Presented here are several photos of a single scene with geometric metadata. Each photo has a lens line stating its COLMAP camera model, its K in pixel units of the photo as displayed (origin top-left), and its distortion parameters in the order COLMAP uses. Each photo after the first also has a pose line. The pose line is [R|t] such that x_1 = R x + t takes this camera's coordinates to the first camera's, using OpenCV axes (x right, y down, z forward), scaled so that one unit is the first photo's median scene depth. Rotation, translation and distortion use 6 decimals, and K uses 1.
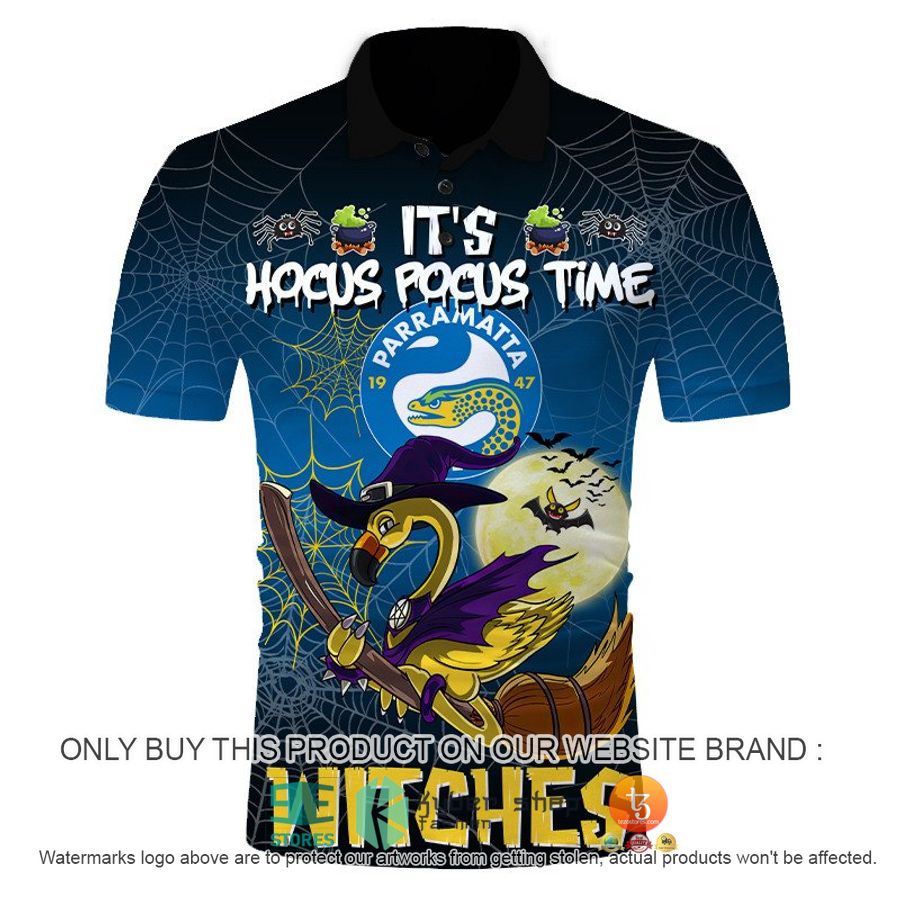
lens RADIAL K [[4032.7, 0, 450.4], [0, 4032.7, 452.0], [0, 0, 1]] dist [0.136142, -0.383038]
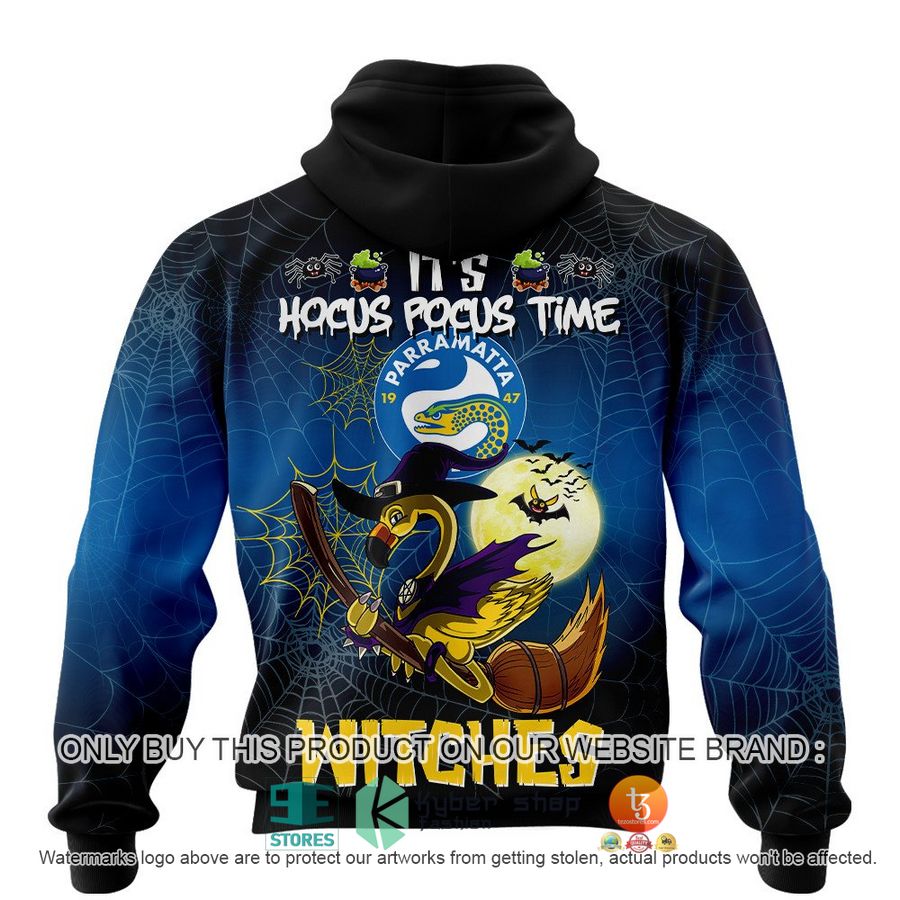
lens RADIAL K [[4031.8, 0, 448.0], [0, 4031.8, 447.2], [0, 0, 1]] dist [0.148775, -0.911926]
pose [[1.000000, -0.000037, -0.000579, 0.000169], [0.000037, 0.999999, -0.001200, -0.001207], [0.000579, 0.001200, 0.999999, -0.195832]]
